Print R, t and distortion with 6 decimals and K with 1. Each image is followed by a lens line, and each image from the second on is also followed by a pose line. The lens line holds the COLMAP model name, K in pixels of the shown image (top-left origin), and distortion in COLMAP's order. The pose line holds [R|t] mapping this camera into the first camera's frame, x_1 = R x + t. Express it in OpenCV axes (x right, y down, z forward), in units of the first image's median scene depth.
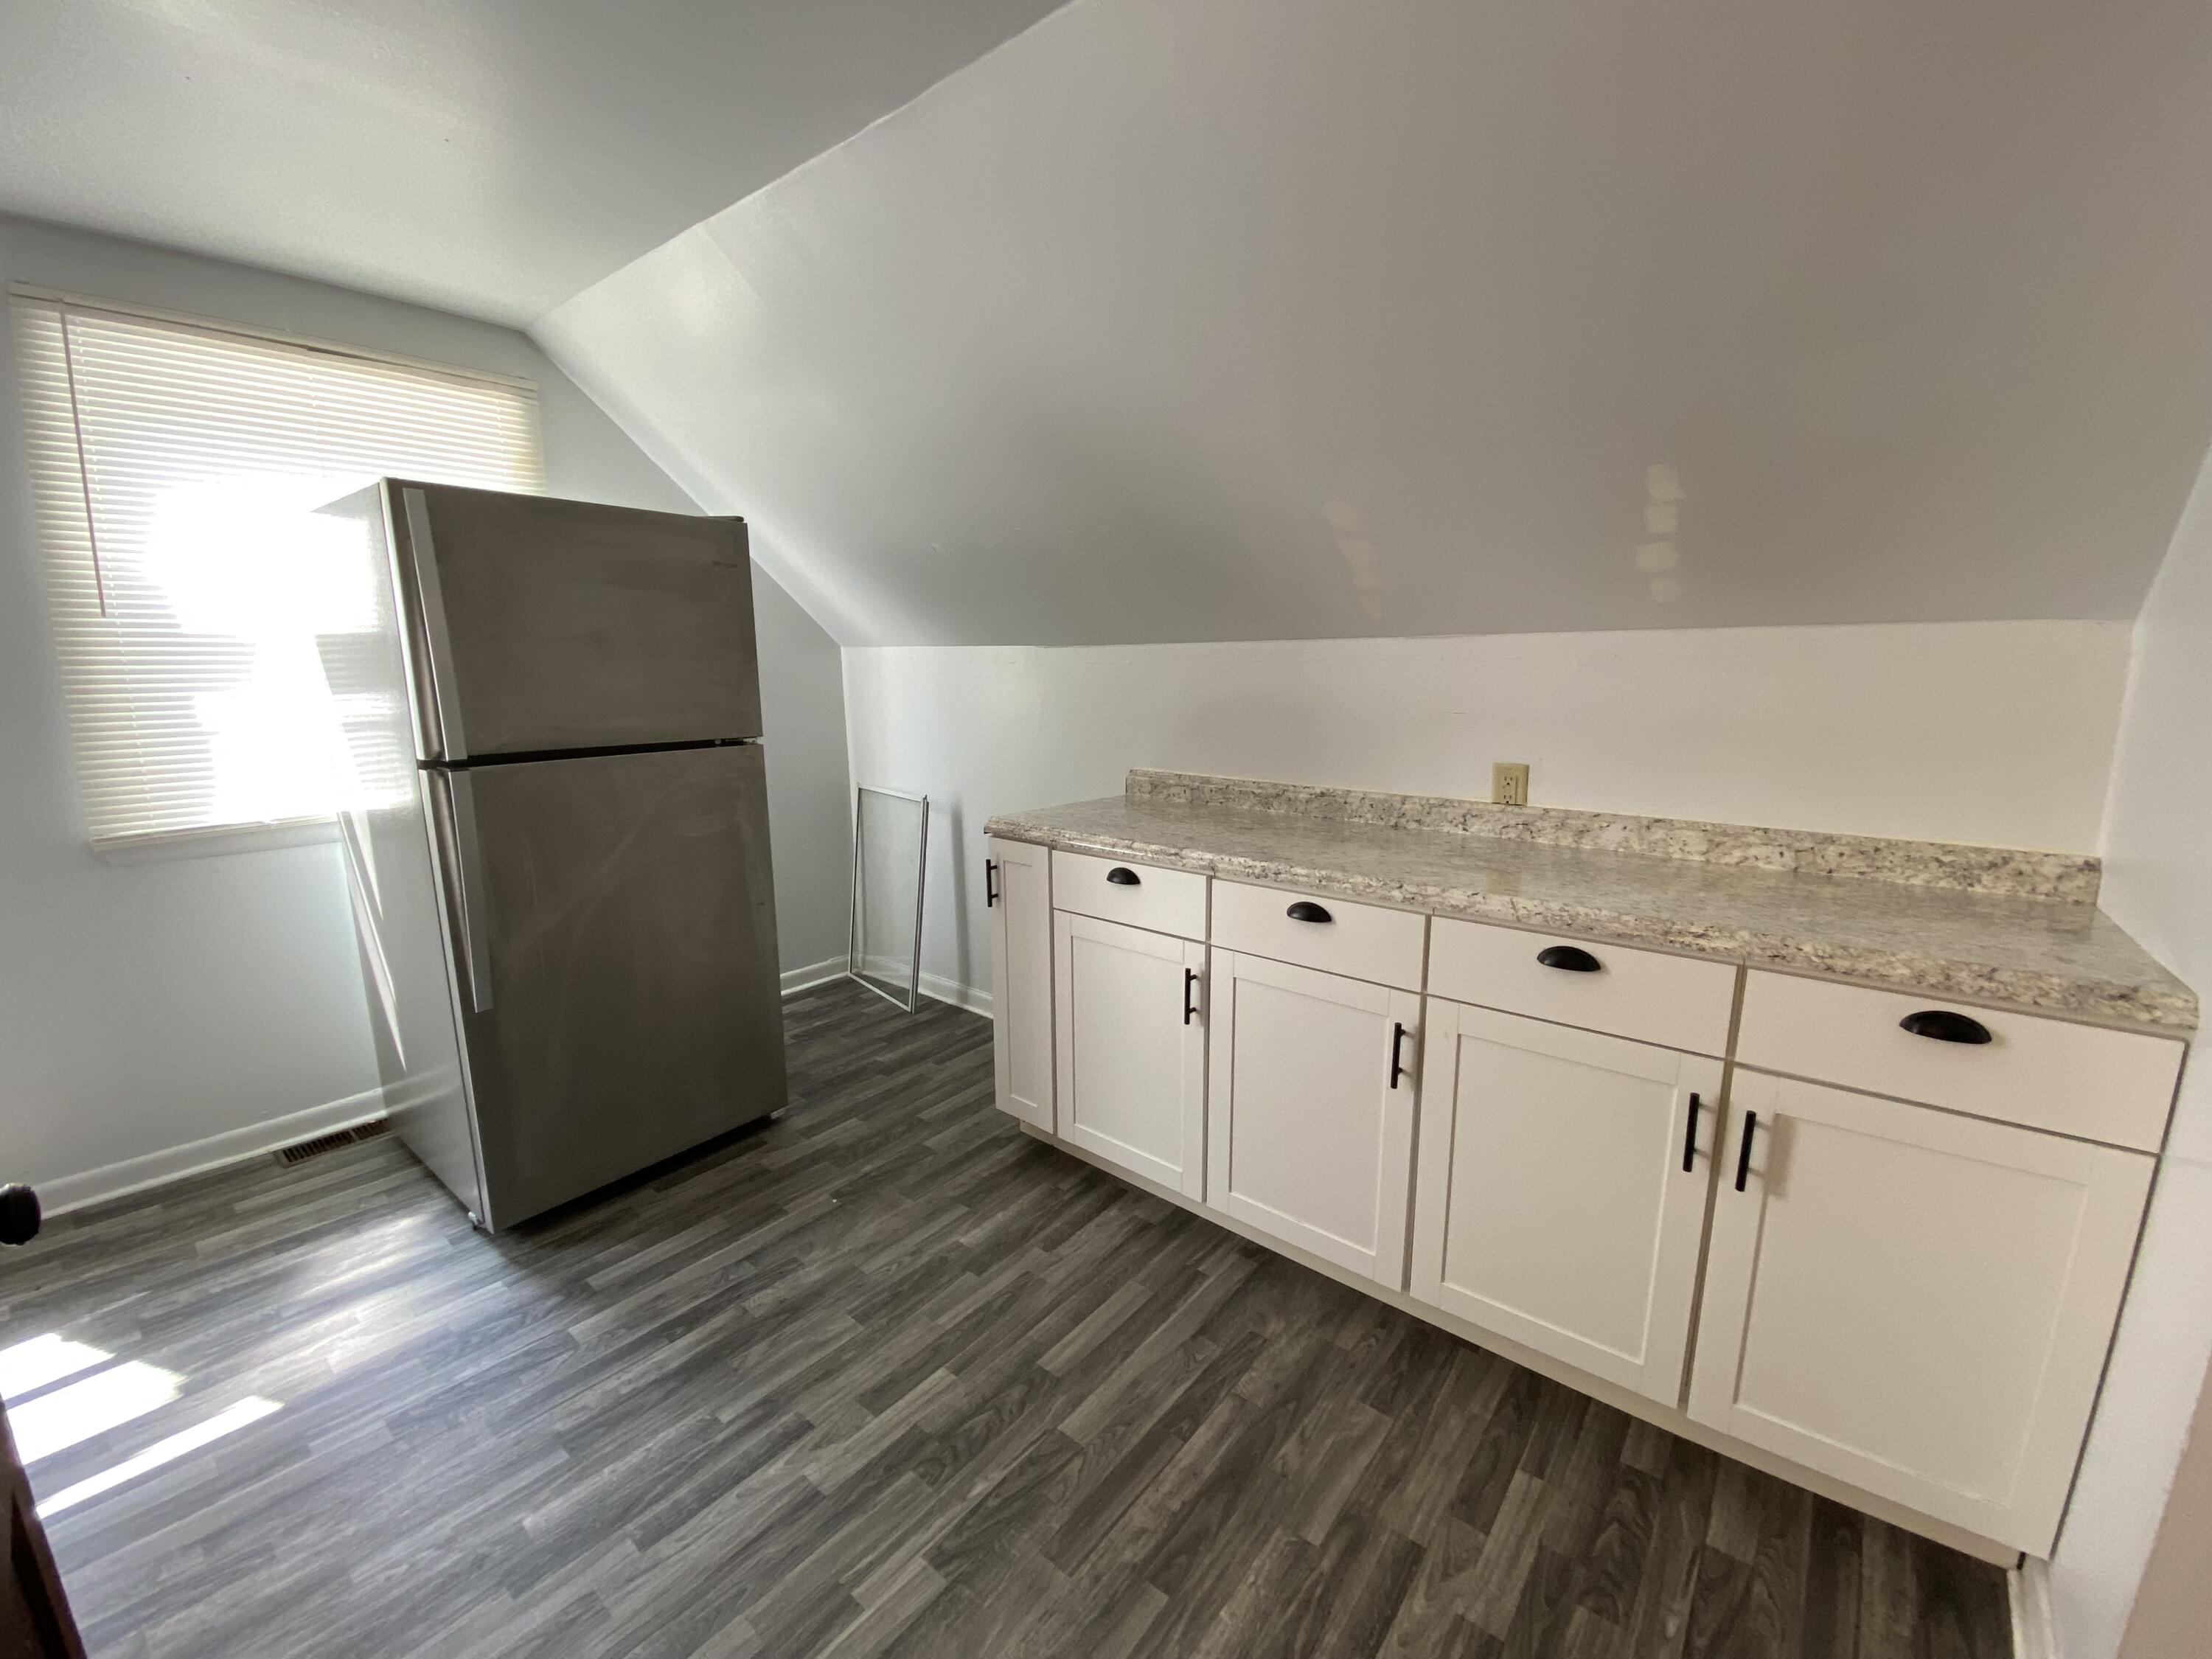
lens RADIAL K [[888.9, 0, 1115.4], [0, 888.9, 844.0], [0, 0, 1]] dist [-0.002182, -0.004371]
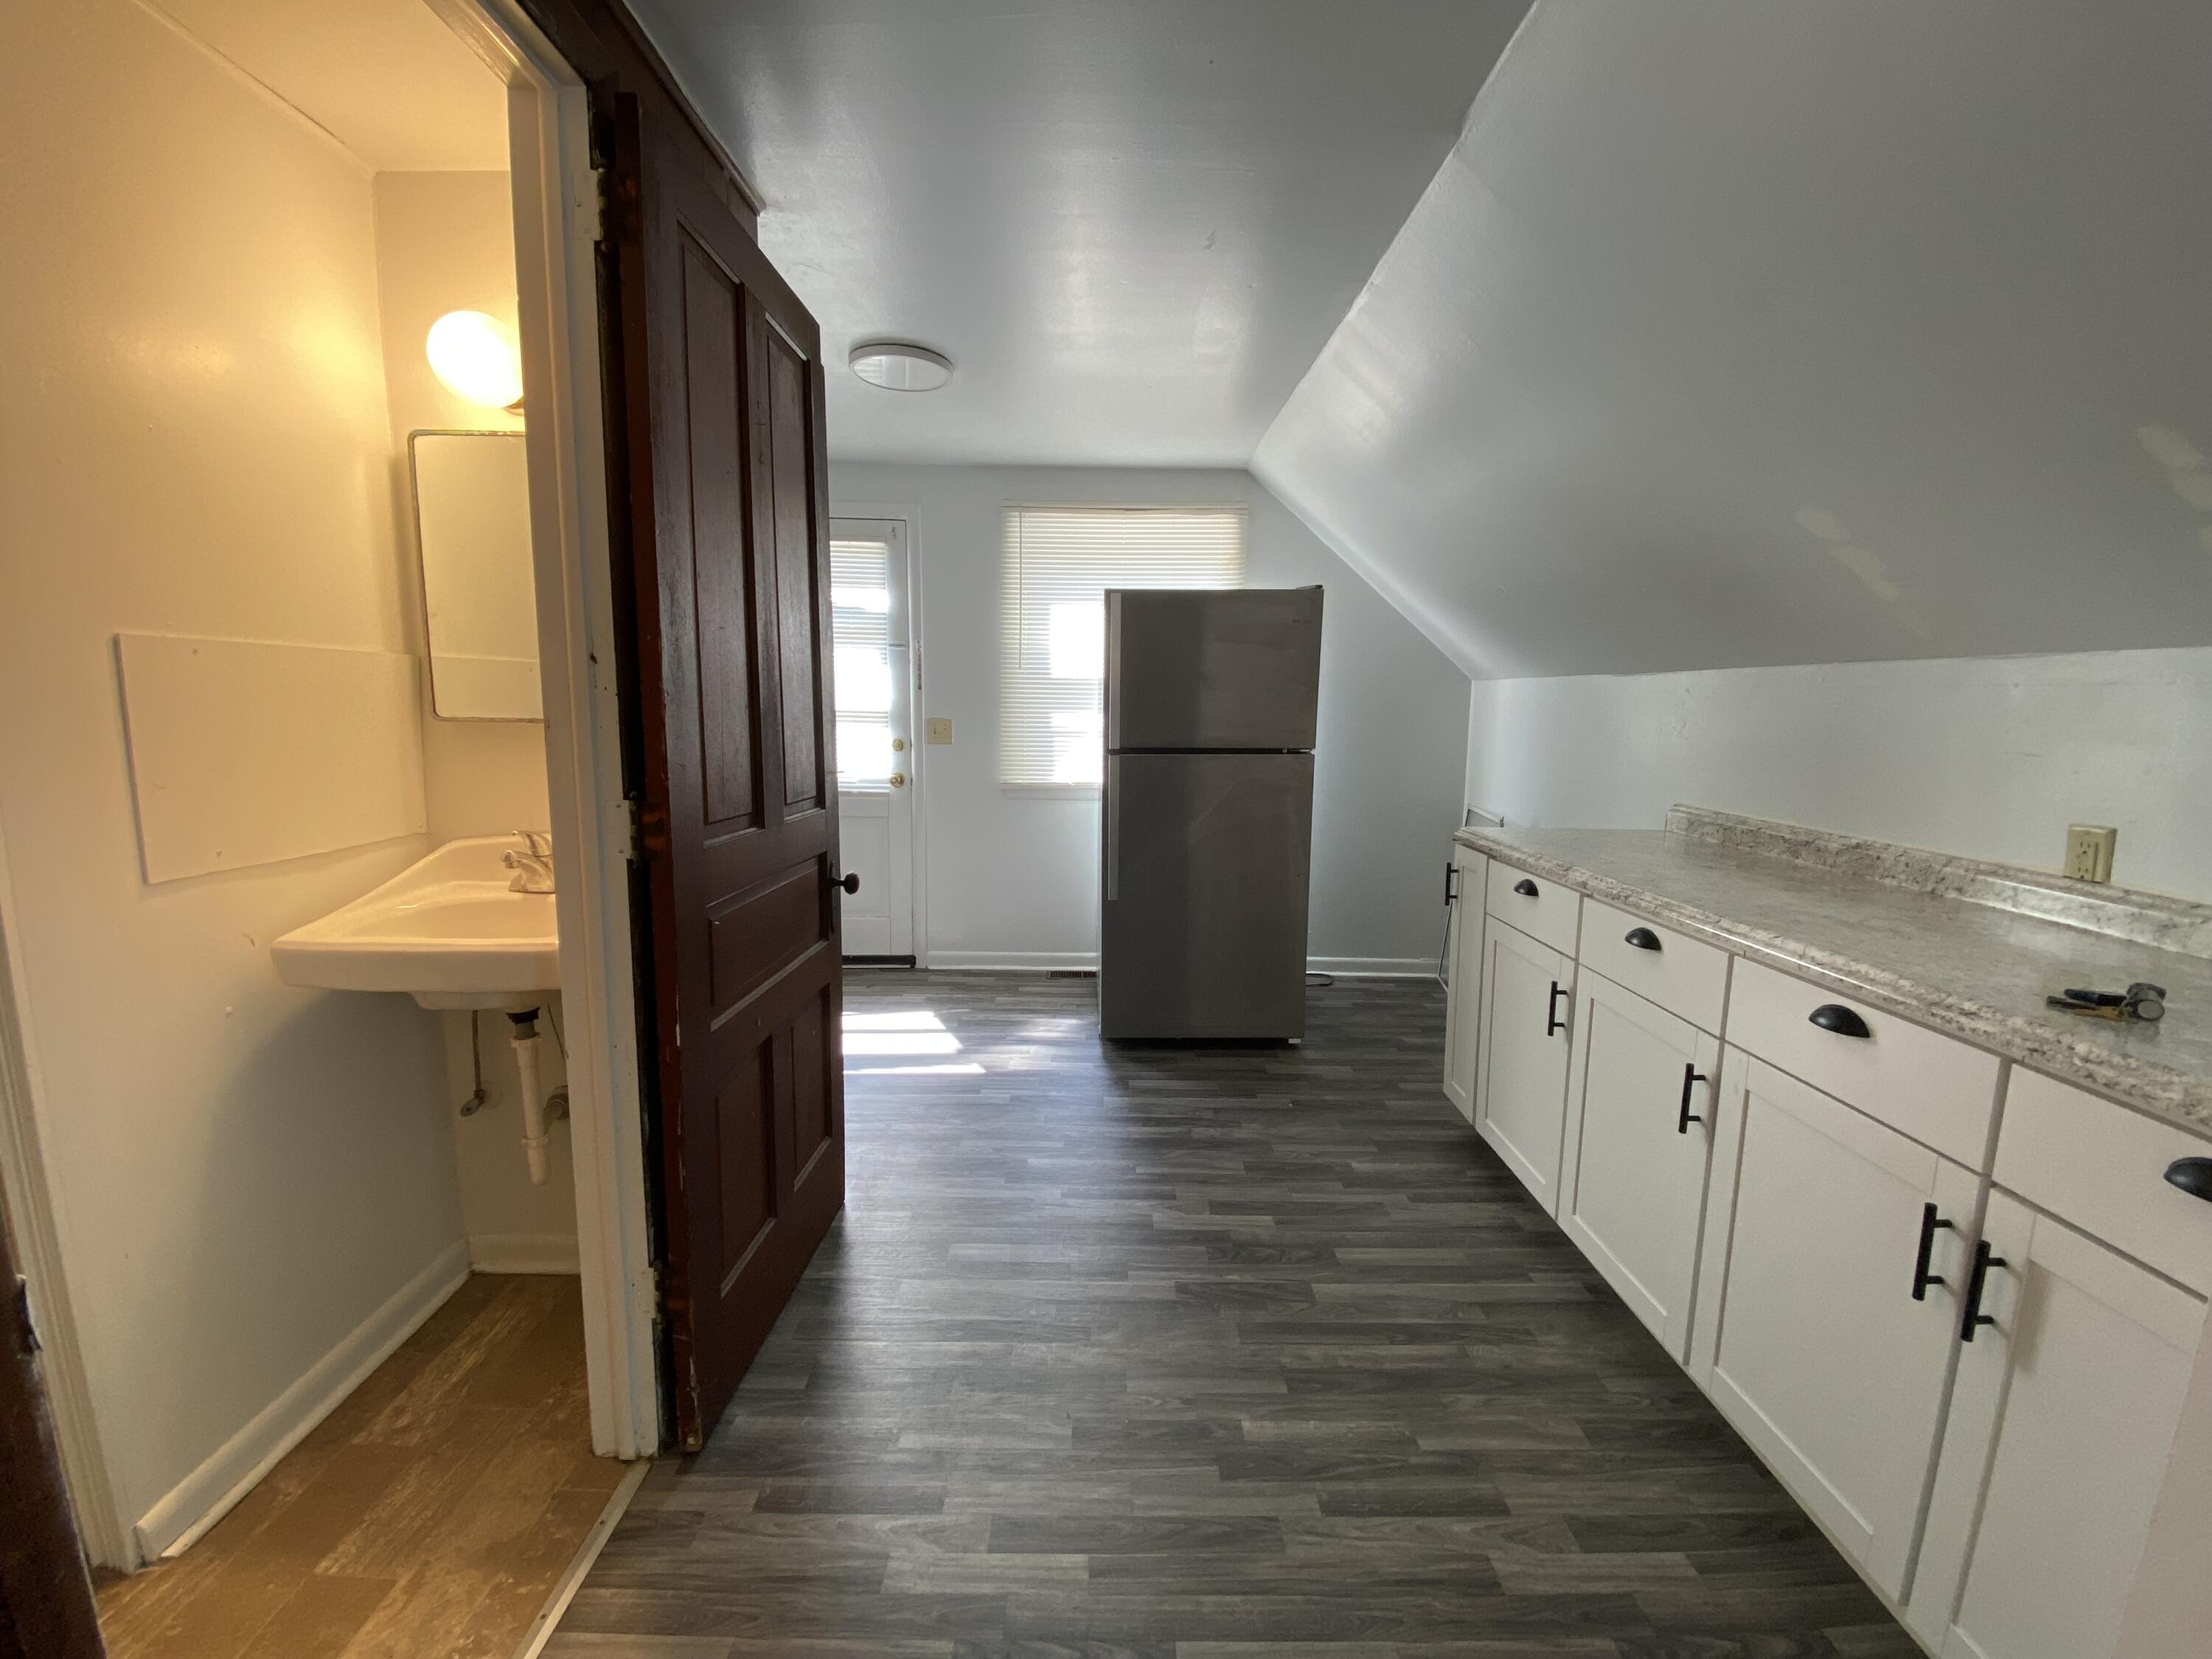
lens RADIAL K [[896.7, 0, 1098.5], [0, 896.7, 826.1], [0, 0, 1]] dist [0.003095, -0.001195]
pose [[0.631759, 0.113019, -0.766881, 0.524062], [-0.160397, 0.986963, 0.013318, 0.034362], [0.758389, 0.114591, 0.641651, -0.105108]]
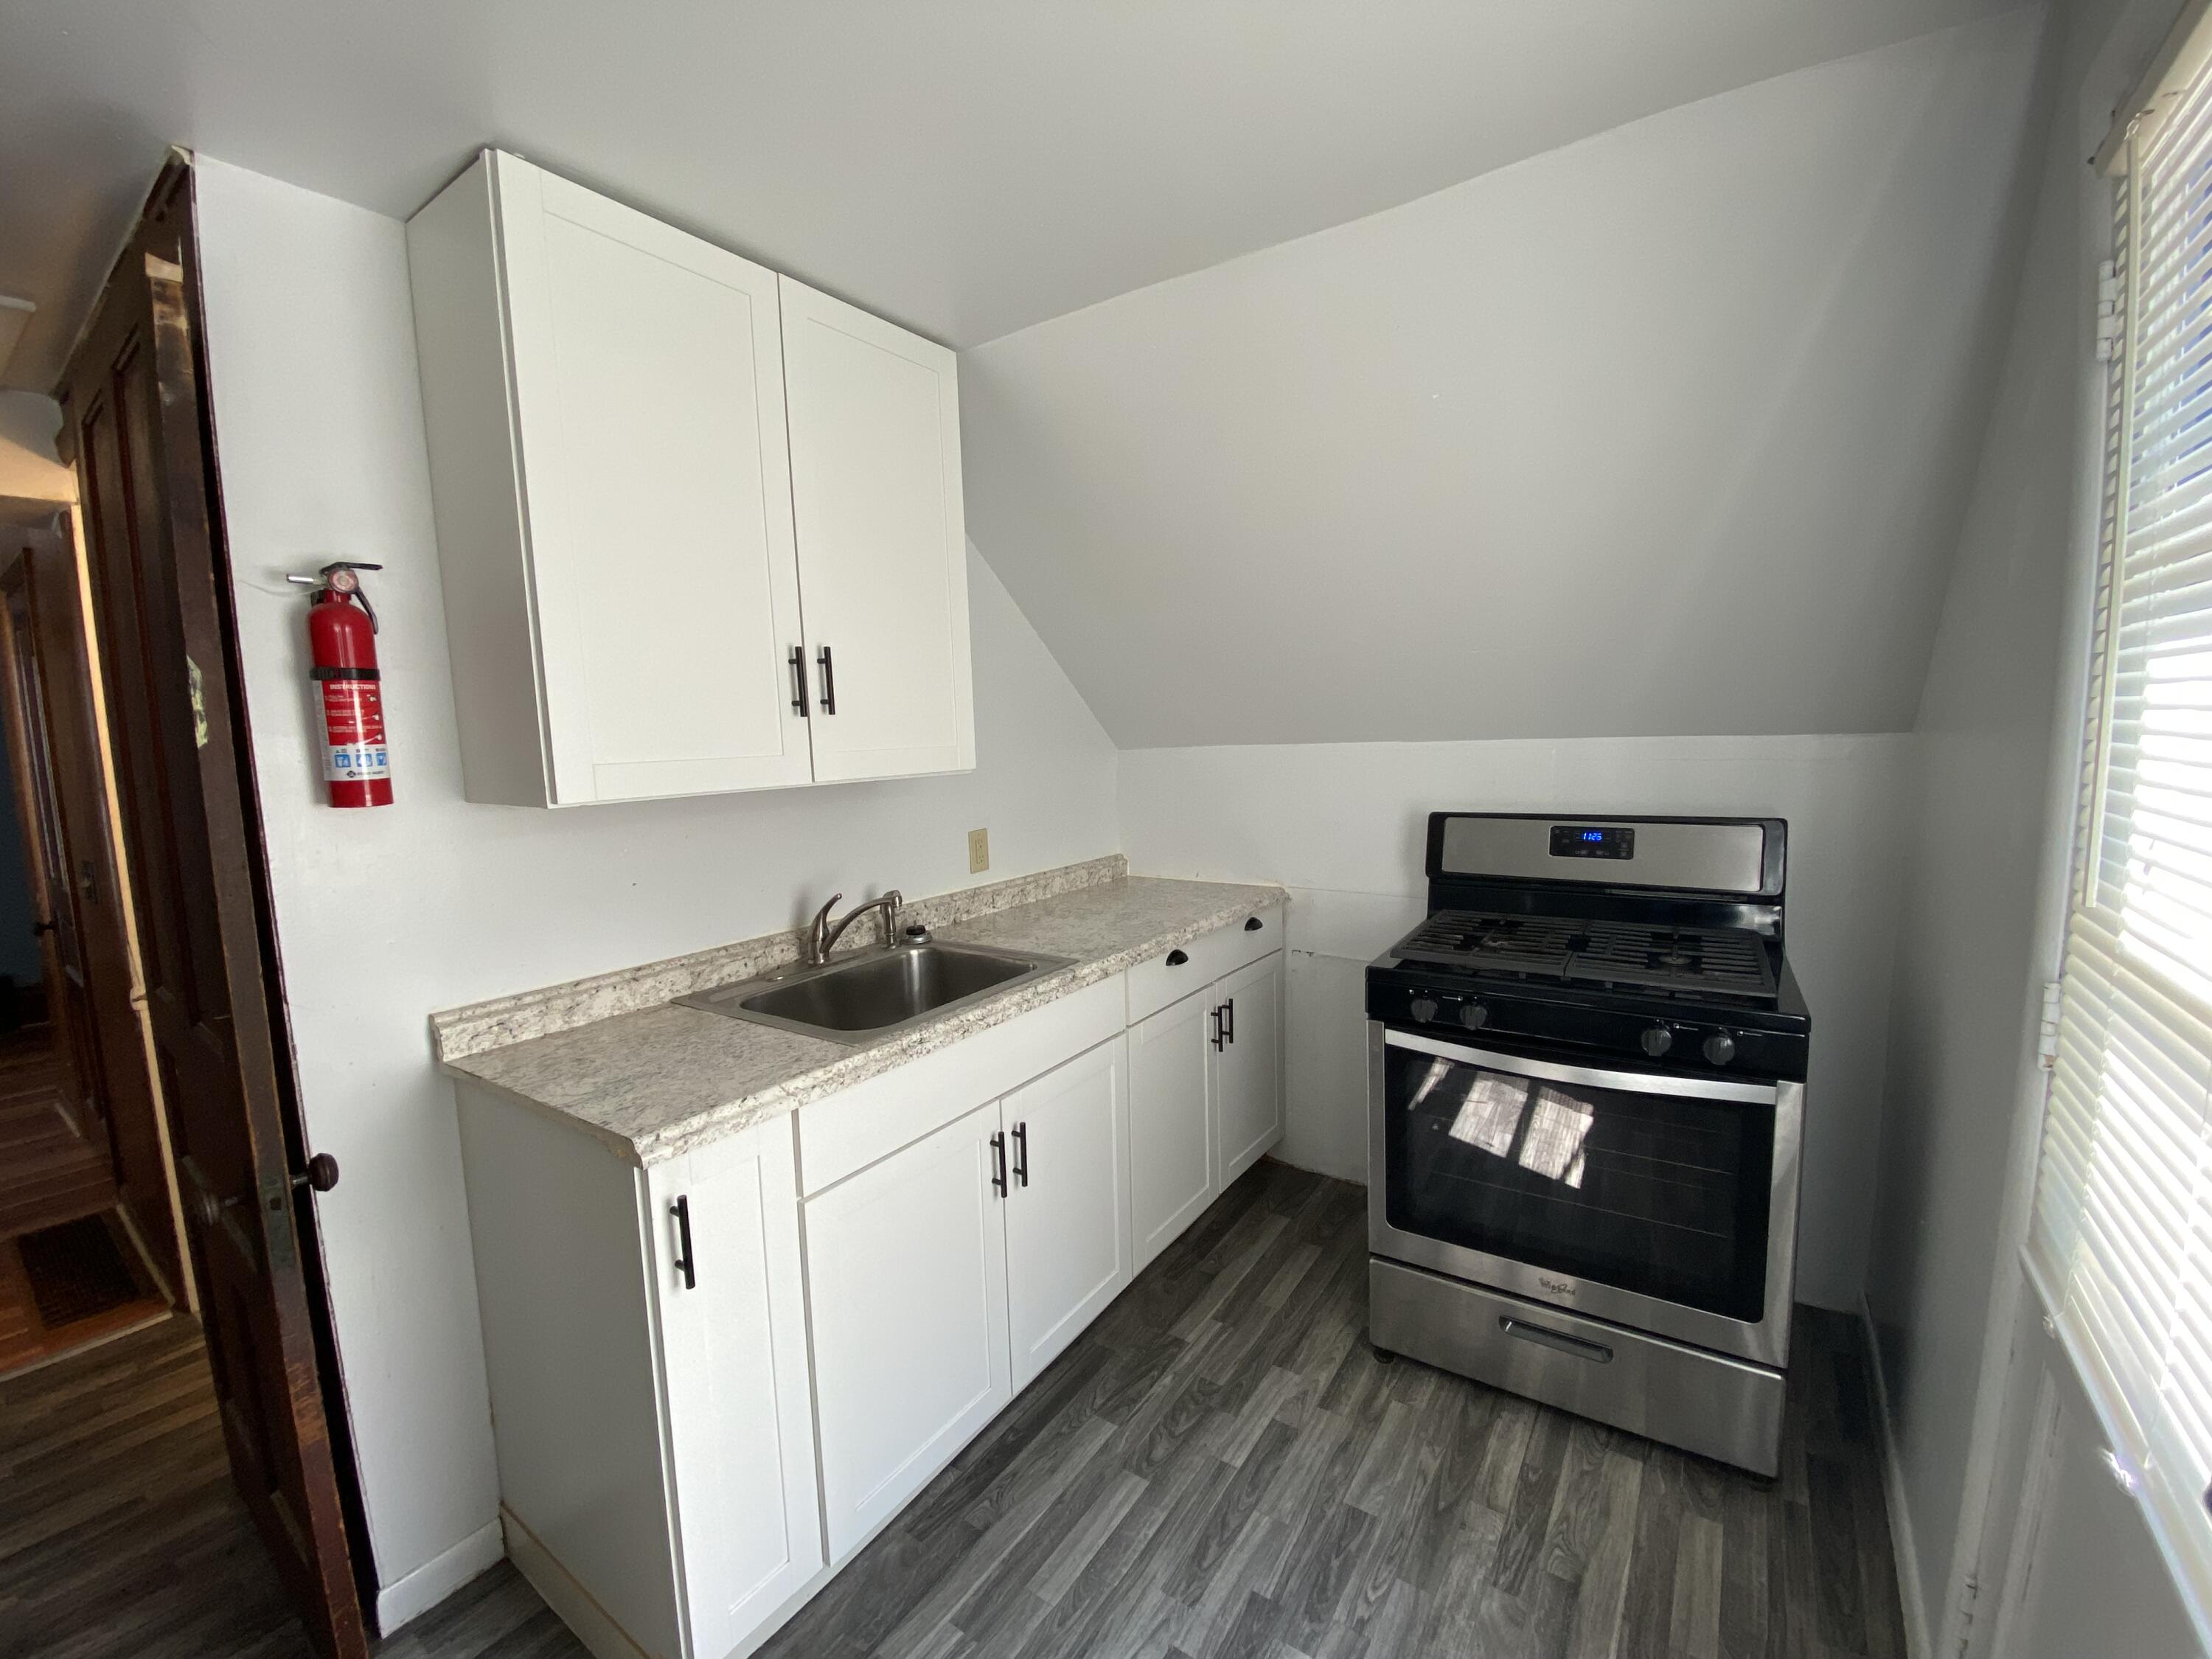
lens RADIAL K [[896.7, 0, 1104.1], [0, 896.7, 828.0], [0, 0, 1]] dist [0.003095, -0.001195]
pose [[-0.997060, 0.050372, -0.057742, -0.013918], [0.031182, 0.955071, 0.294731, -0.373347], [0.069994, 0.292064, -0.953834, 1.531074]]
